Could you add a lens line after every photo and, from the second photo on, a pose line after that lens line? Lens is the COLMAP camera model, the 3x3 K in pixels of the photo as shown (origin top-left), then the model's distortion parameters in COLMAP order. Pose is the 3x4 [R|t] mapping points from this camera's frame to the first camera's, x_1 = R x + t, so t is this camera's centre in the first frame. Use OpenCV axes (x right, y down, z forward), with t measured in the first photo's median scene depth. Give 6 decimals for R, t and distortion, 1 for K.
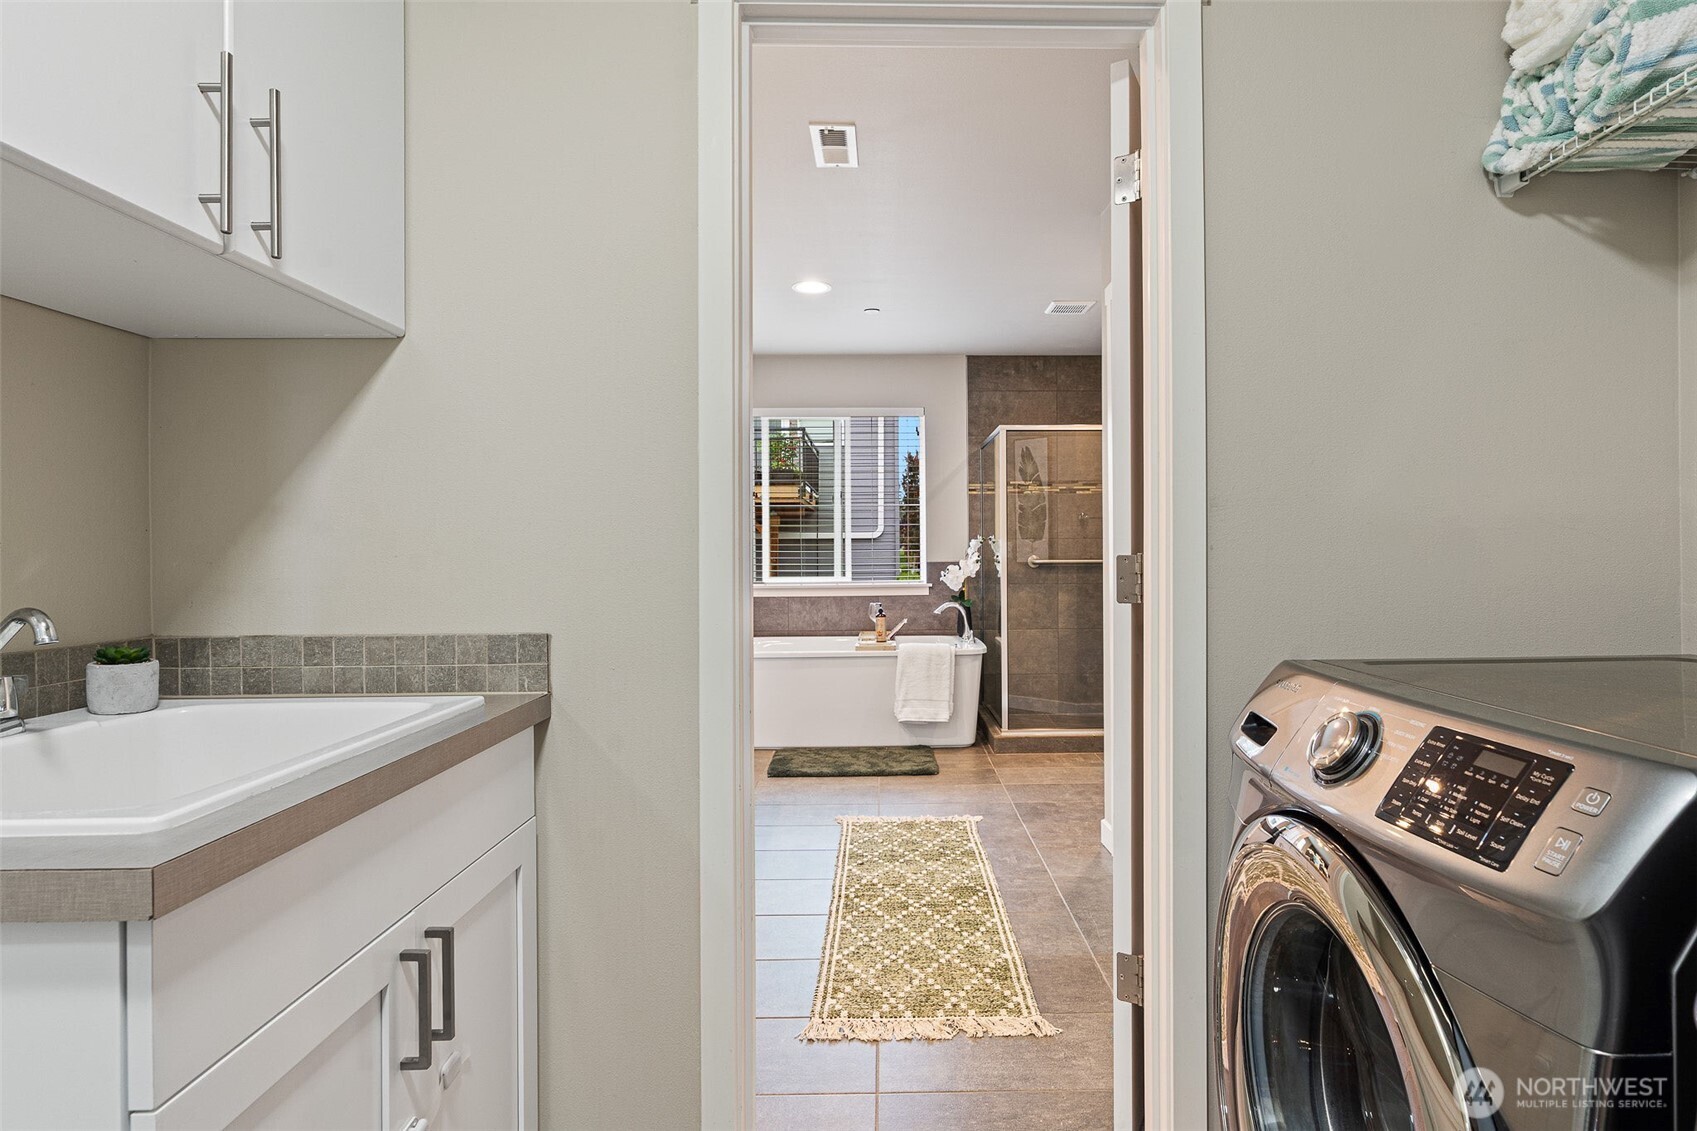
lens RADIAL K [[879.6, 0, 915.0], [0, 879.6, 548.6], [0, 0, 1]] dist [-0.000876, 0.001721]
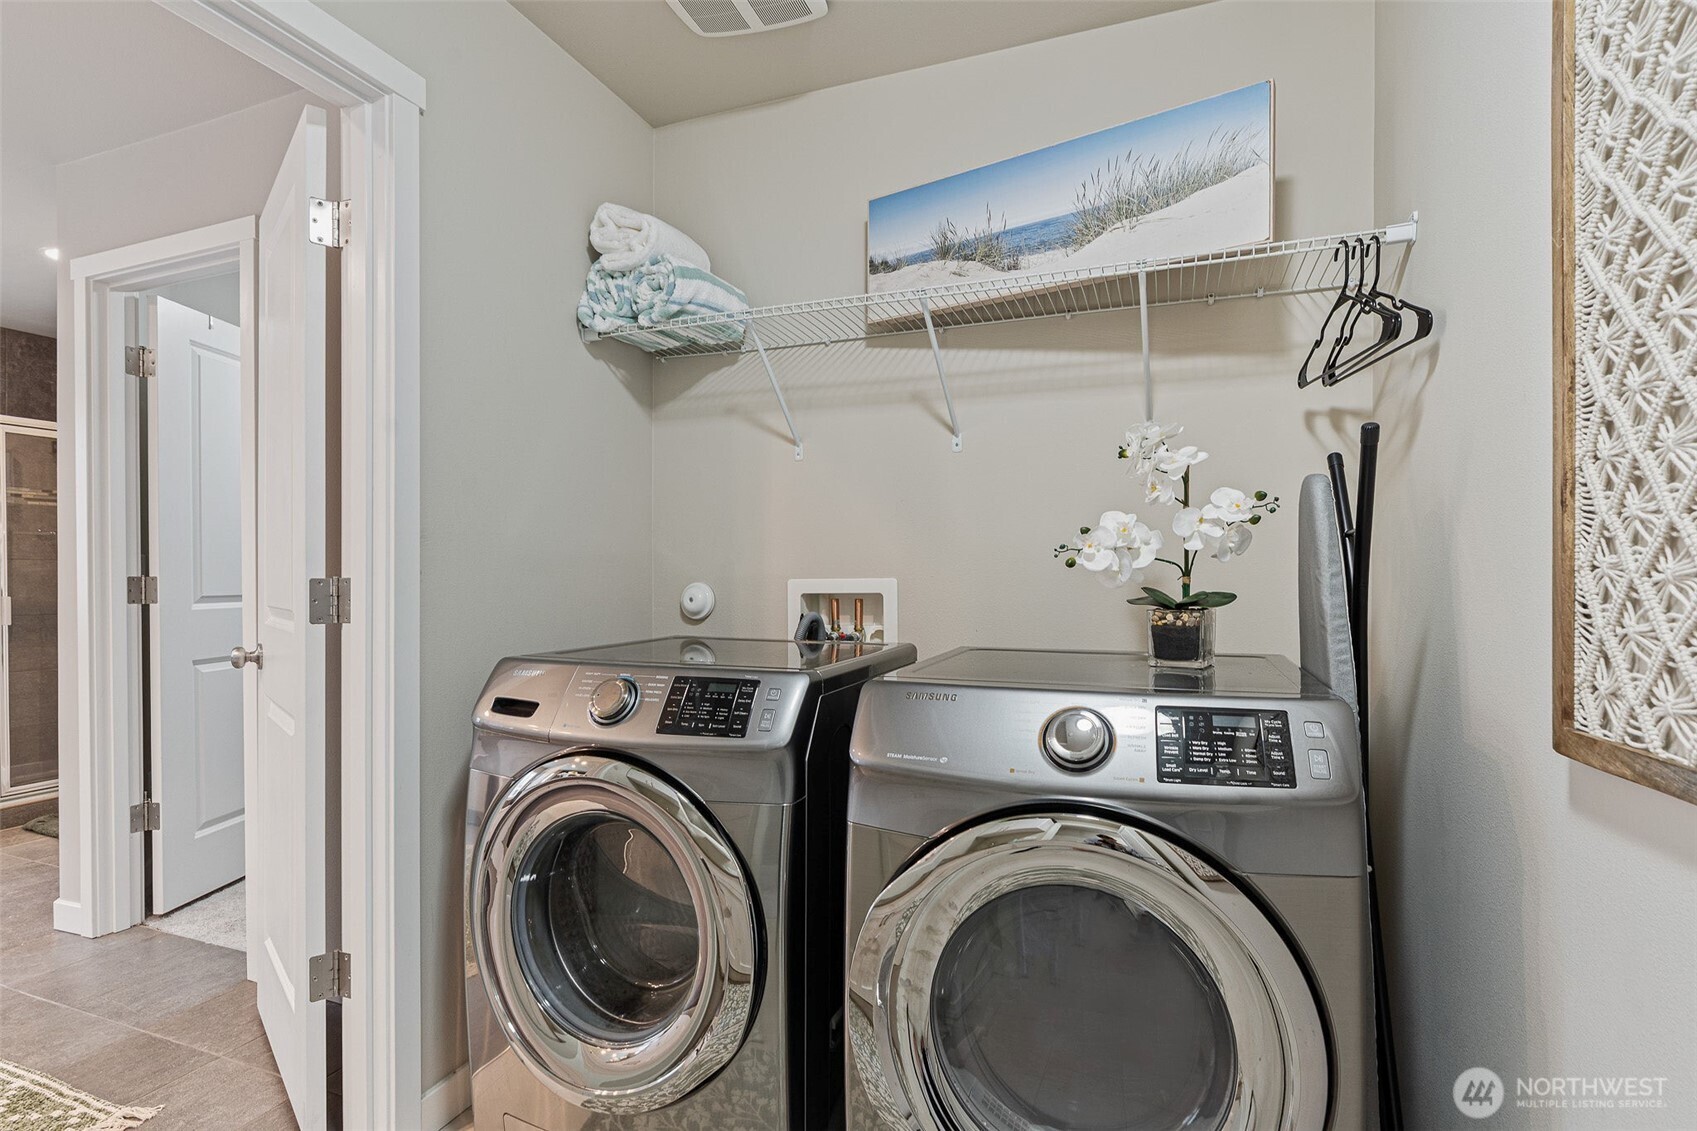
lens RADIAL K [[817.5, 0, 854.9], [0, 817.5, 573.8], [0, 0, 1]] dist [-0.006172, -0.000331]
pose [[0.365001, 0.004341, 0.930997, -0.500146], [-0.004847, 0.999984, -0.002762, 0.002044], [-0.930995, -0.003504, 0.365016, 0.053565]]
